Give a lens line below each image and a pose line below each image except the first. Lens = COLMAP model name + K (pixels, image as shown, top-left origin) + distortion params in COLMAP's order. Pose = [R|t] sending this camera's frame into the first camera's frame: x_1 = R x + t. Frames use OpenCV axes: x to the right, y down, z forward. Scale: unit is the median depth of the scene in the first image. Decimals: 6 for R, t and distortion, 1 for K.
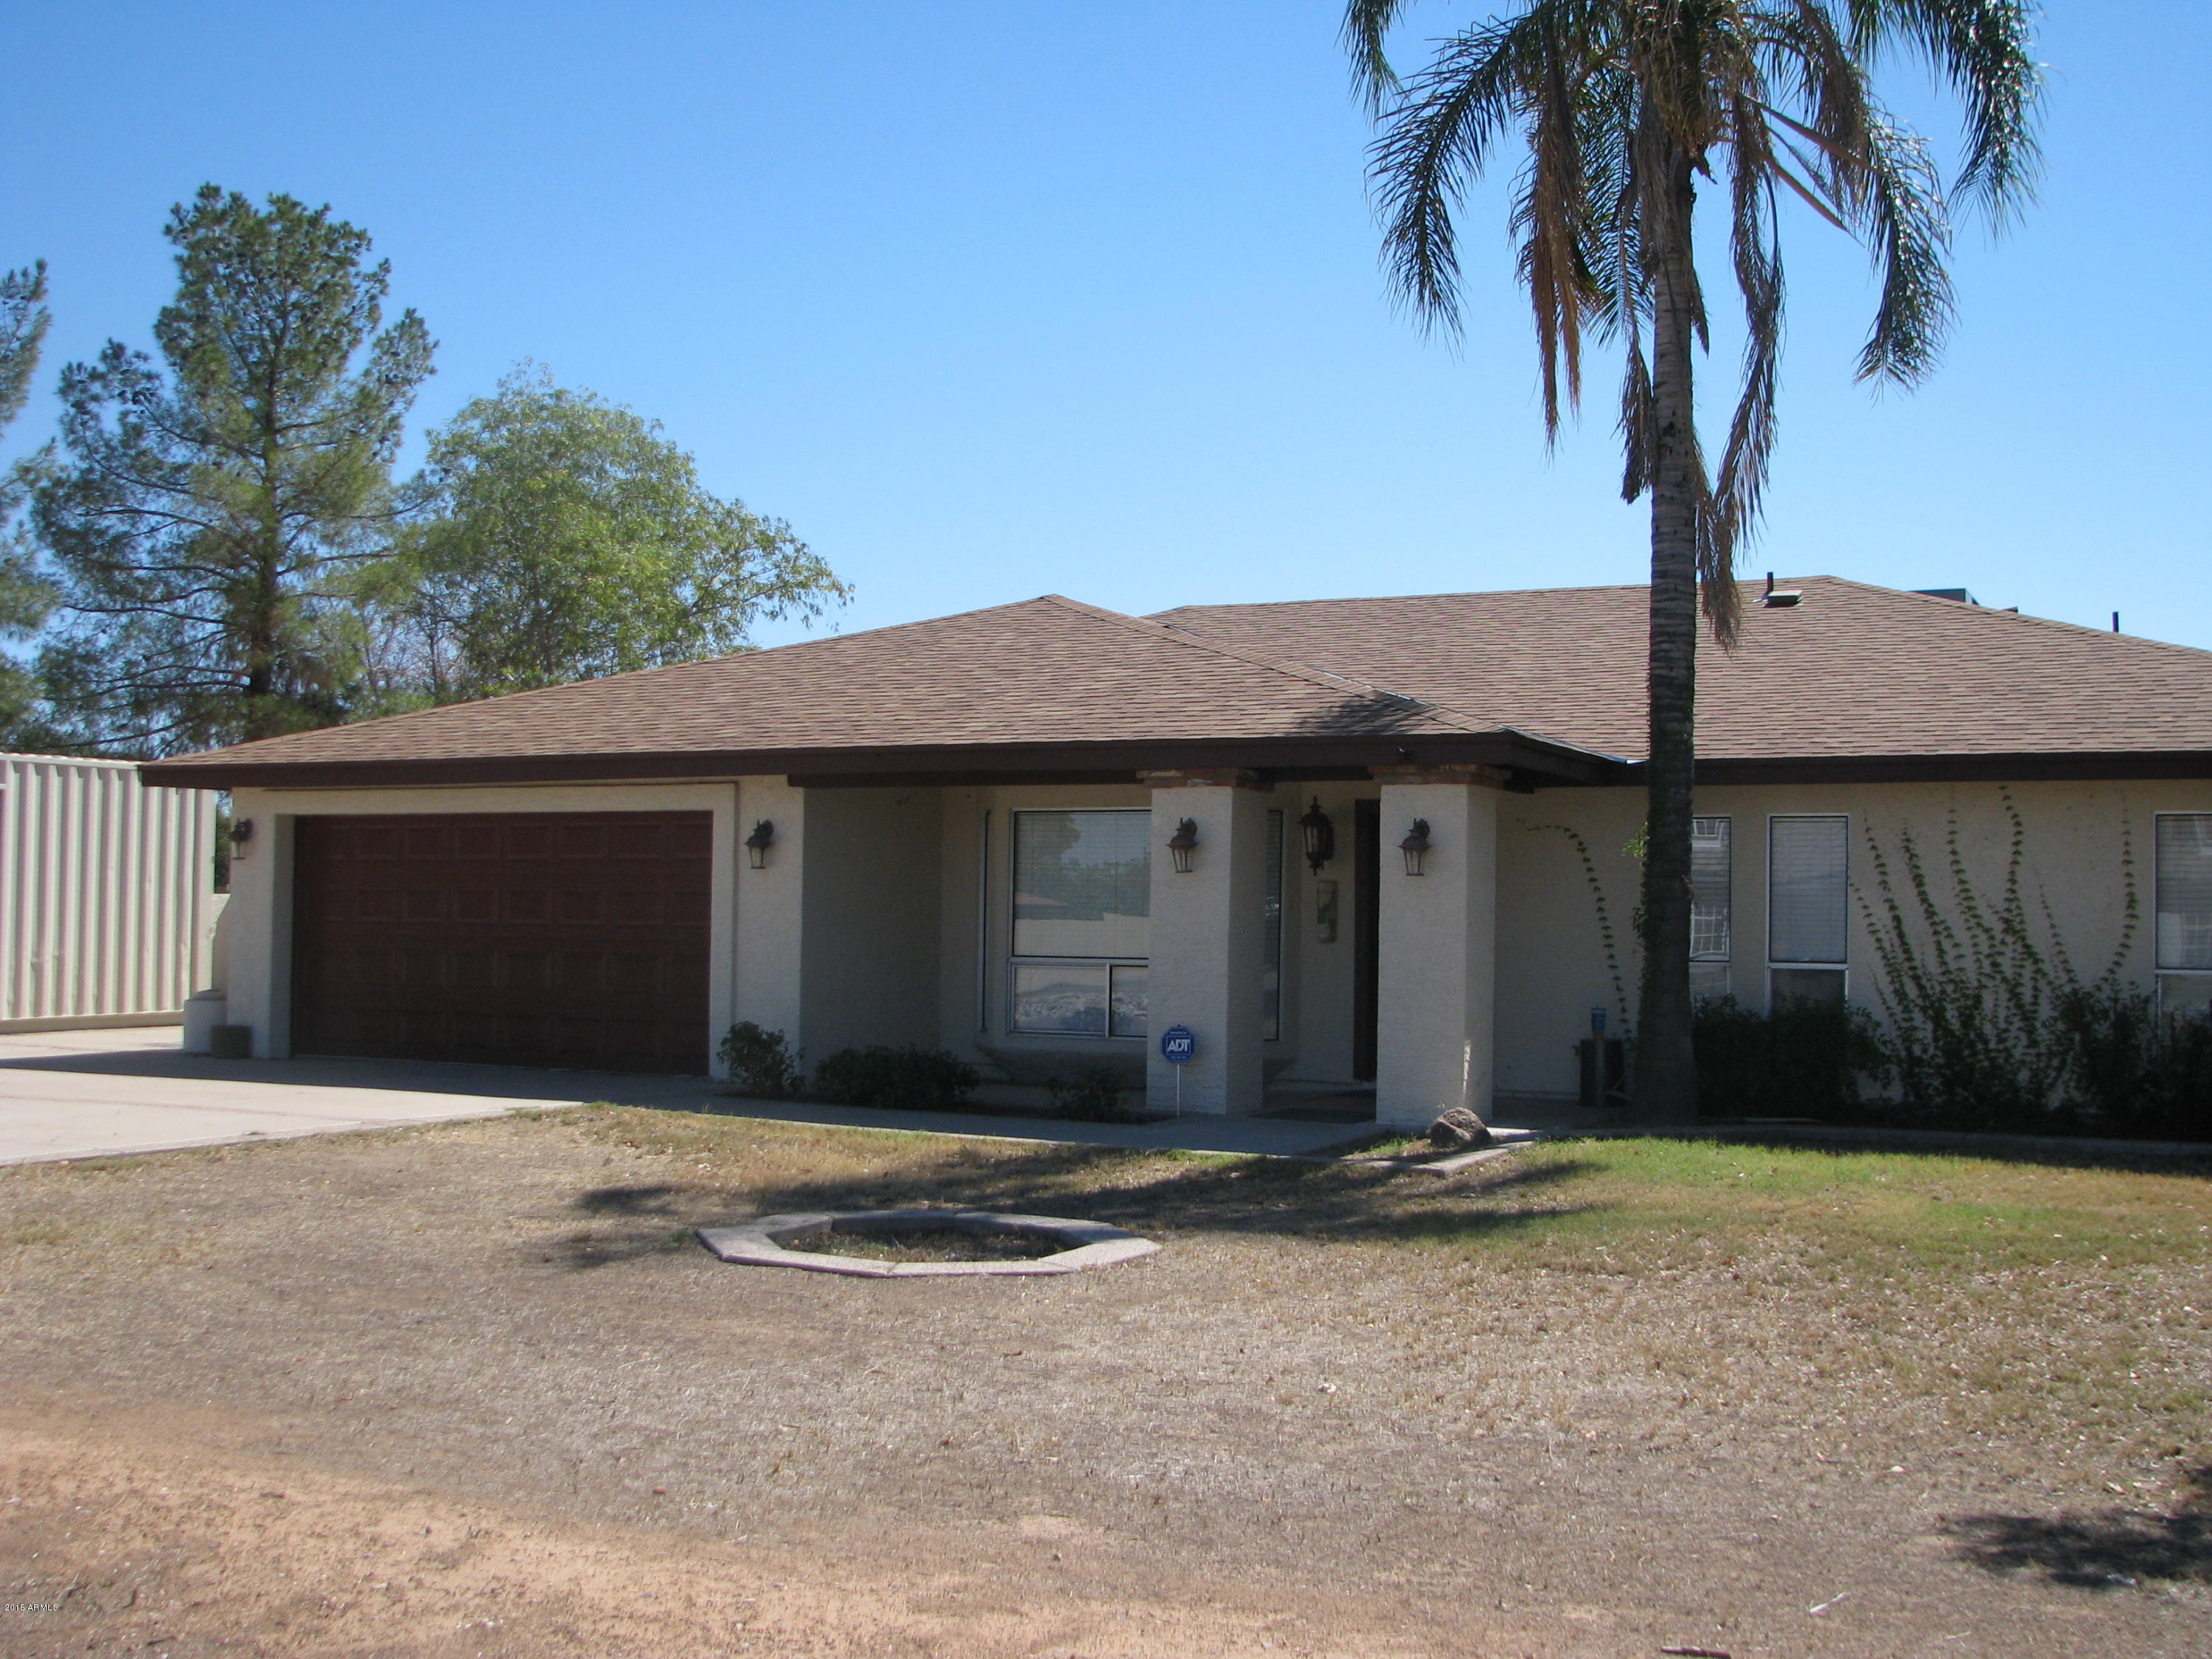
lens RADIAL K [[2298.7, 0, 1106.0], [0, 2298.7, 829.5], [0, 0, 1]] dist [-0.197861, 0.289886]
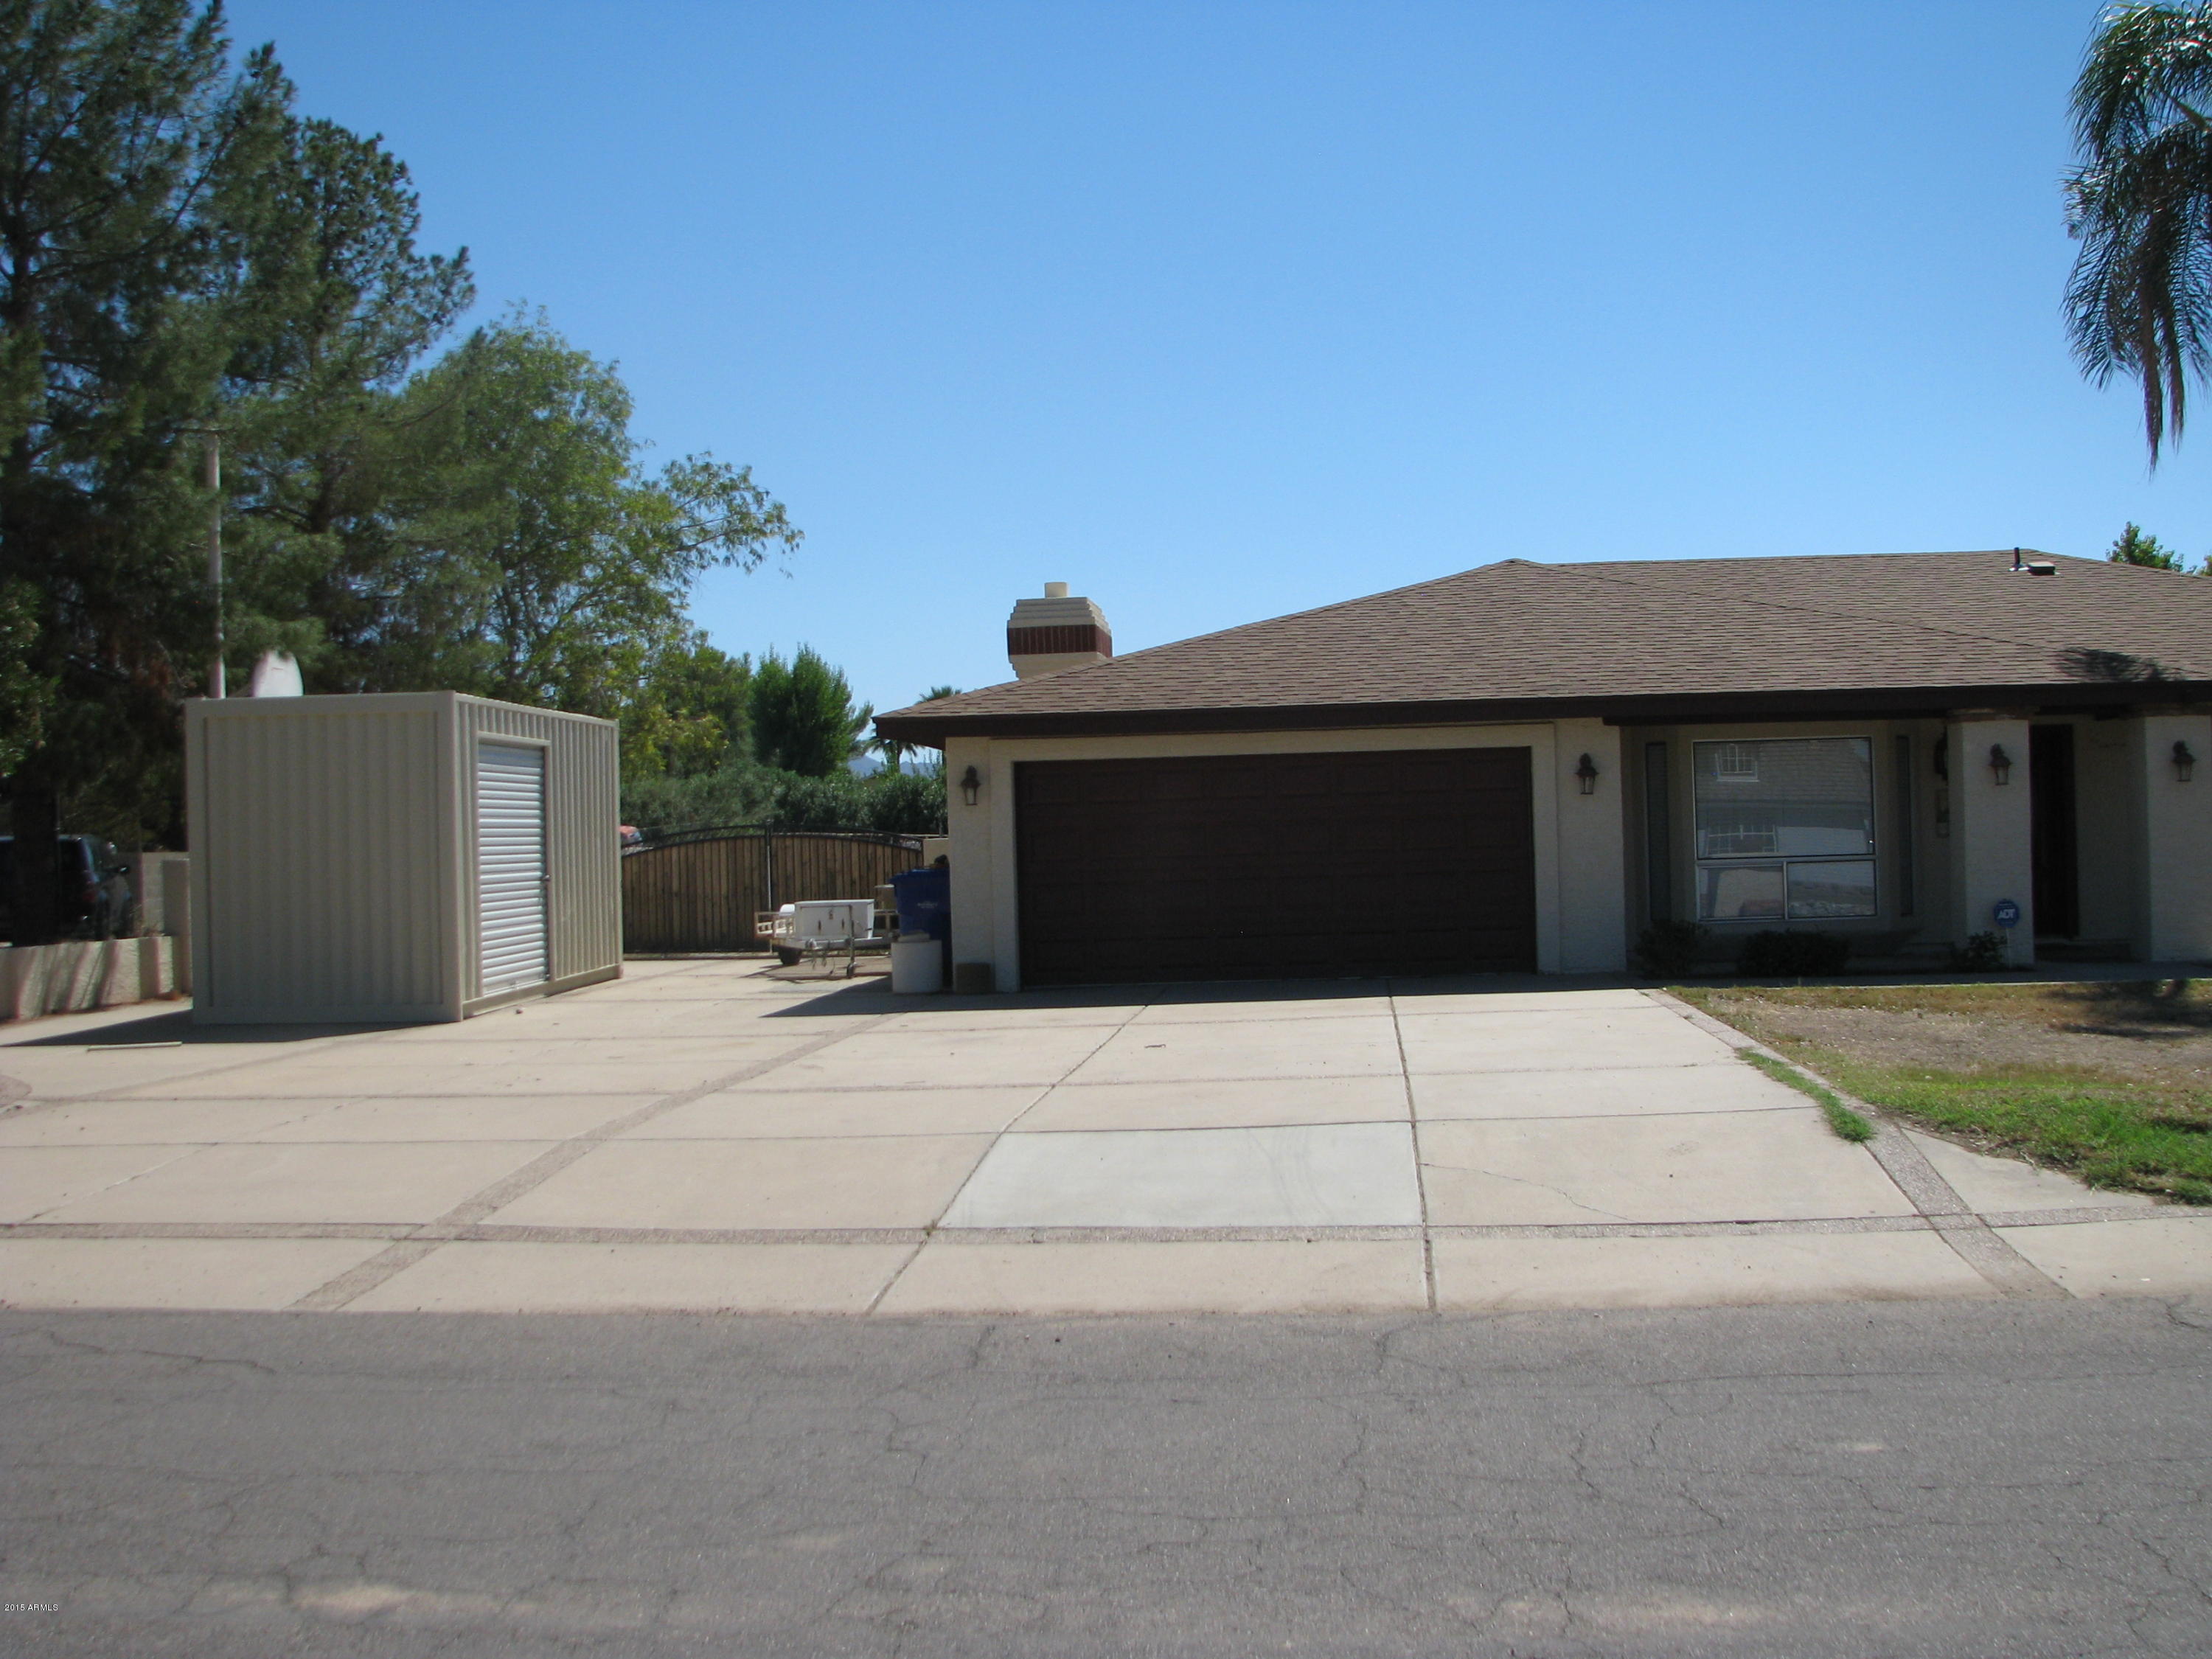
lens RADIAL K [[2298.7, 0, 1106.0], [0, 2298.7, 829.5], [0, 0, 1]] dist [-0.197861, 0.289886]
pose [[0.933297, -0.038342, 0.357054, -0.808360], [0.026996, 0.998961, 0.036708, -0.015302], [-0.358090, -0.024620, 0.933362, -0.029381]]
